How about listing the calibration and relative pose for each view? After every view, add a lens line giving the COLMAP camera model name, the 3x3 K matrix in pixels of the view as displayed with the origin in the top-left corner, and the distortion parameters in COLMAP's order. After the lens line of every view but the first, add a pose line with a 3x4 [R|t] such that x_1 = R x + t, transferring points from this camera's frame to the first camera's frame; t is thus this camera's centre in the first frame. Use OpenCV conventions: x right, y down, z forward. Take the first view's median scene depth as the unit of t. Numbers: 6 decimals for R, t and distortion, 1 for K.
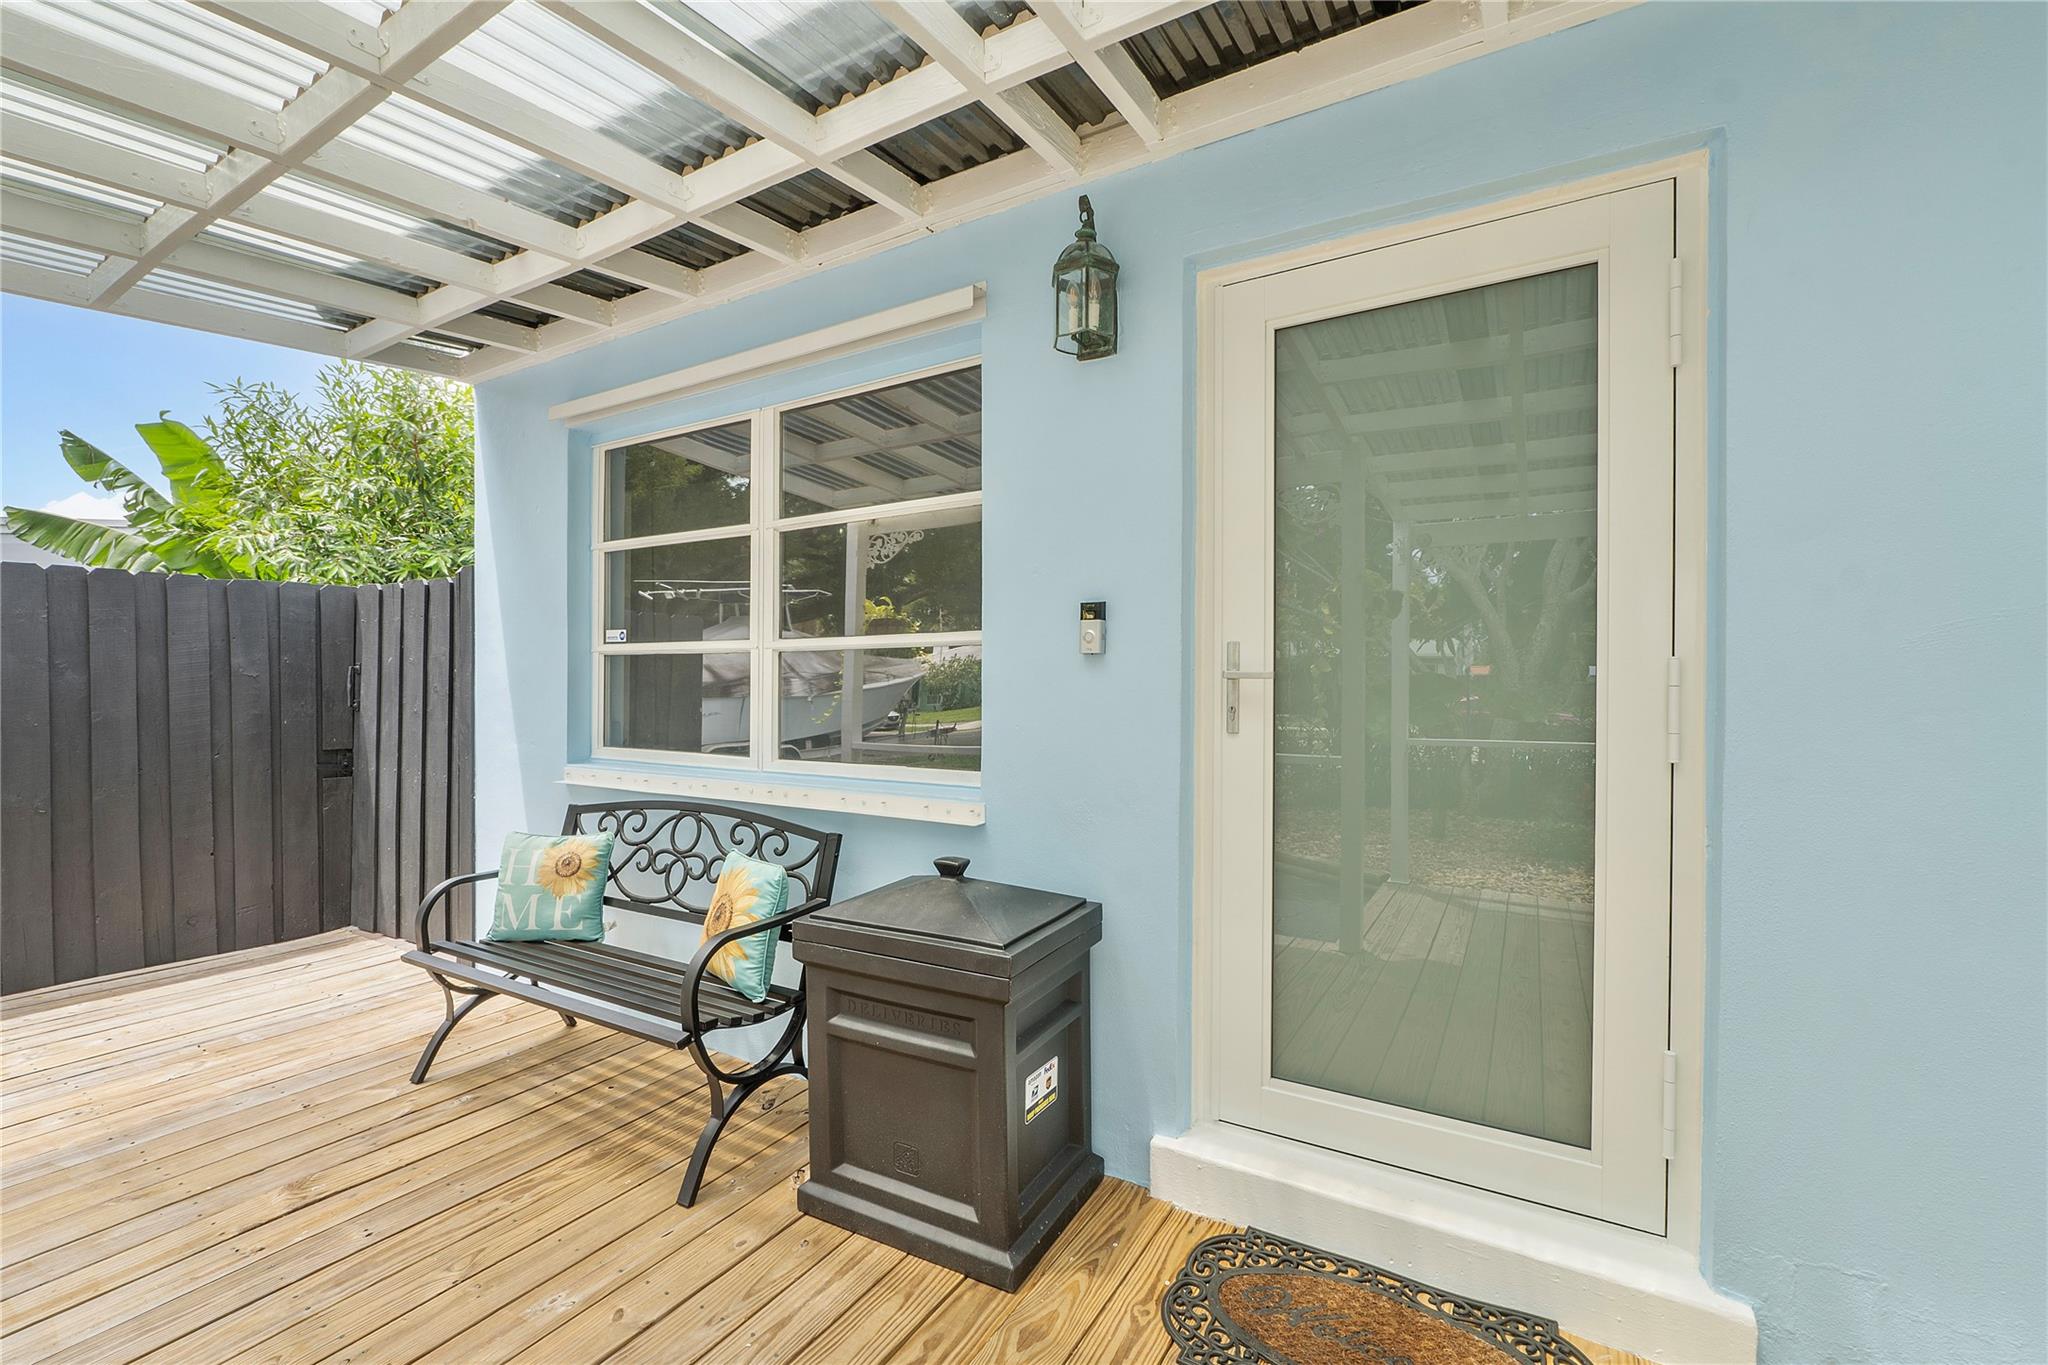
lens RADIAL K [[866.2, 0, 1022.4], [0, 866.2, 685.7], [0, 0, 1]] dist [-0.005584, -0.001572]
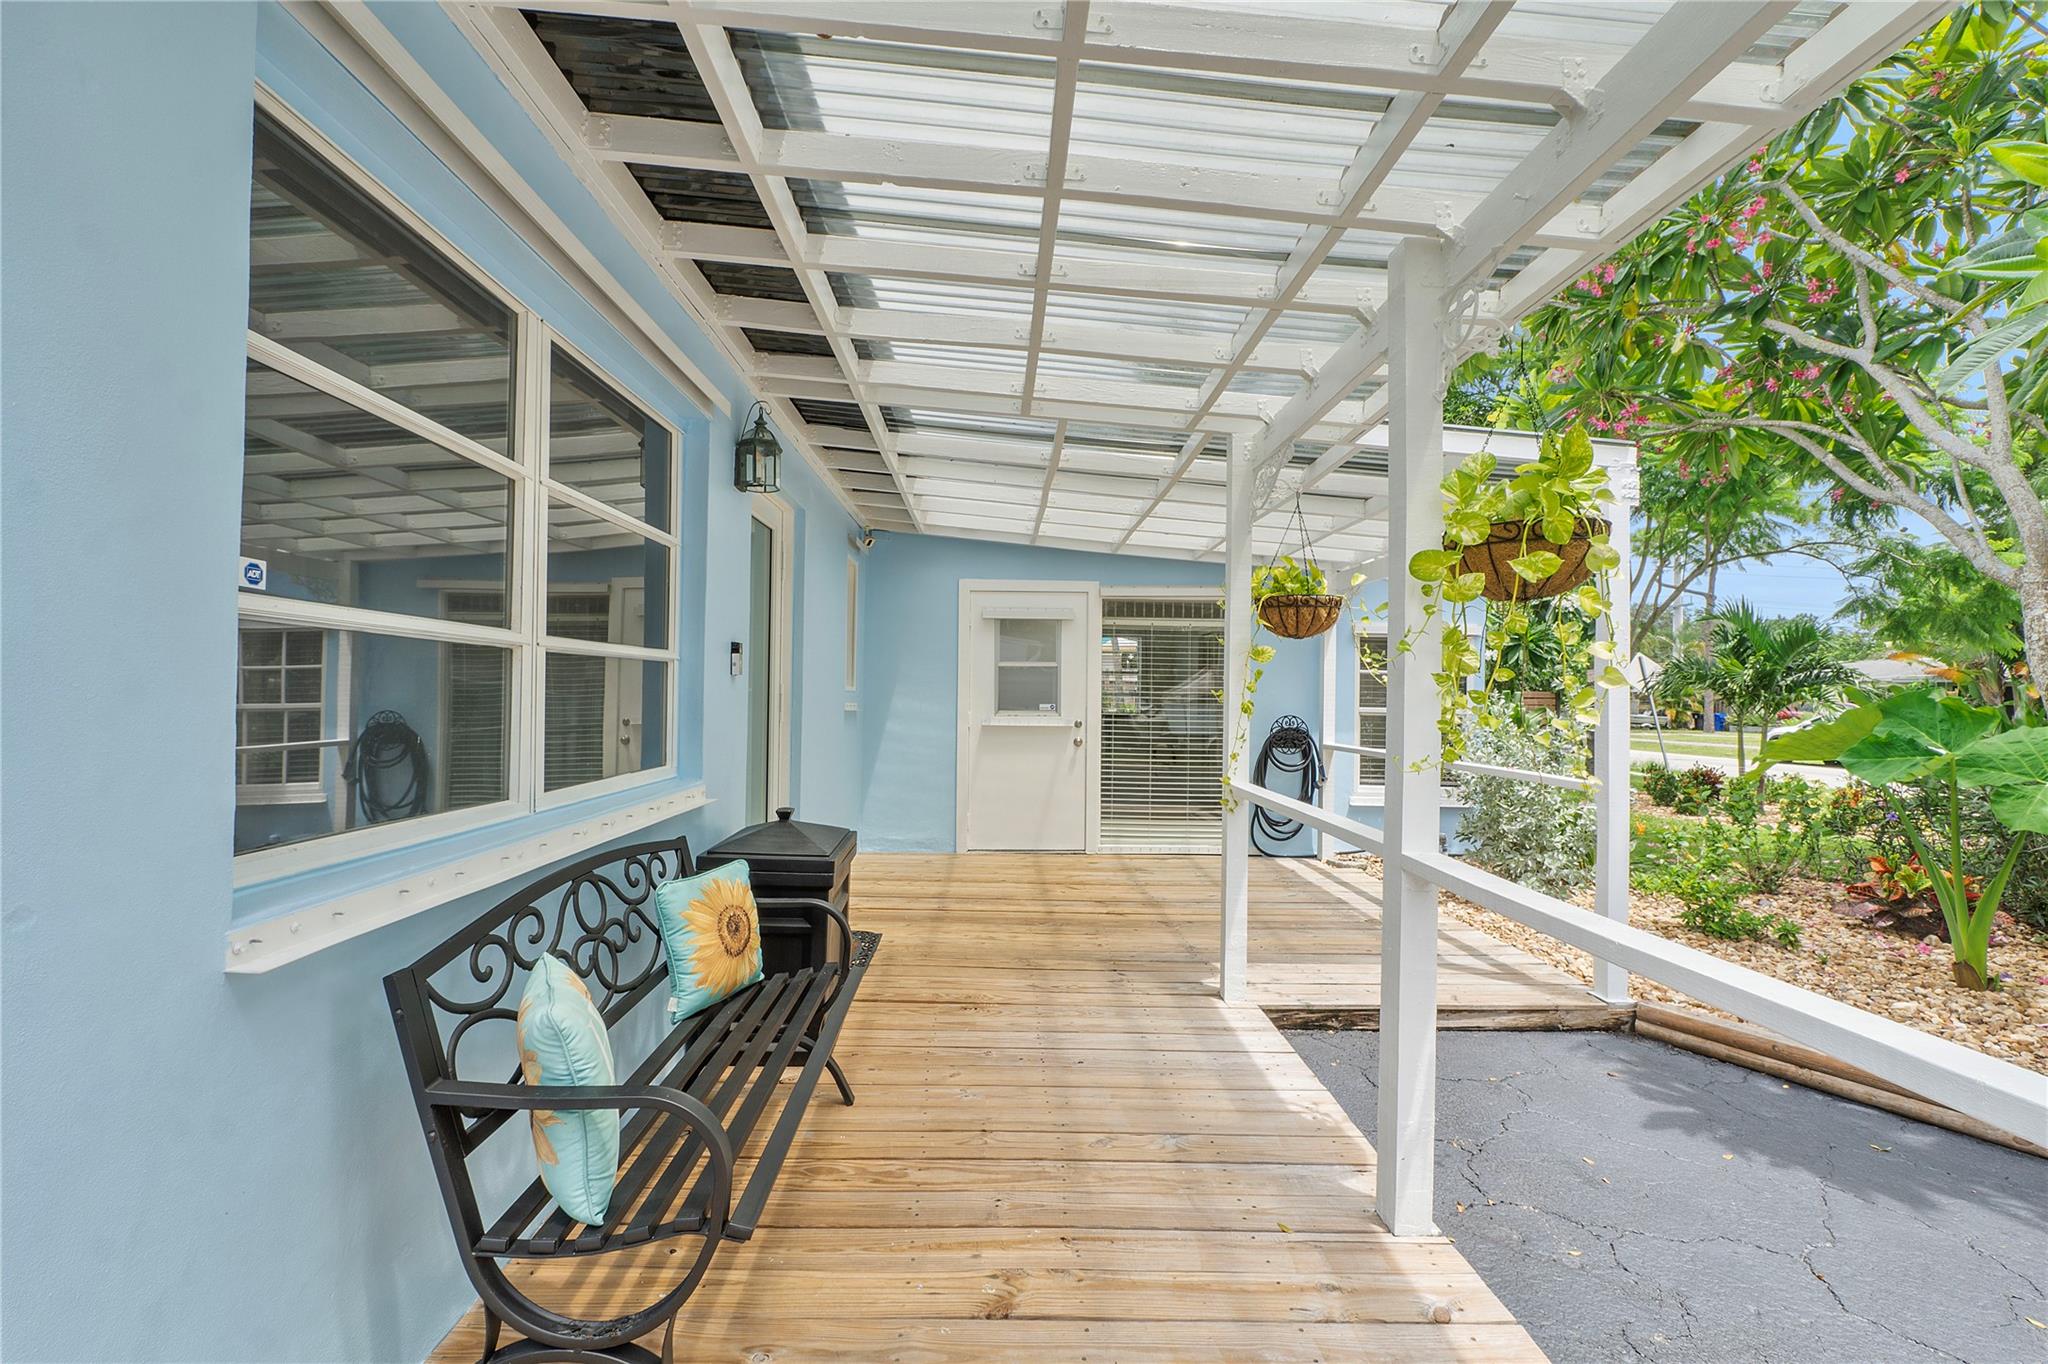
lens RADIAL K [[866.2, 0, 1020.5], [0, 866.2, 687.4], [0, 0, 1]] dist [-0.005584, -0.001572]
pose [[-0.534968, 0.004689, 0.844859, -1.170413], [-0.002977, 0.999968, -0.007435, -0.003840], [-0.844867, -0.006492, -0.534937, 1.075100]]
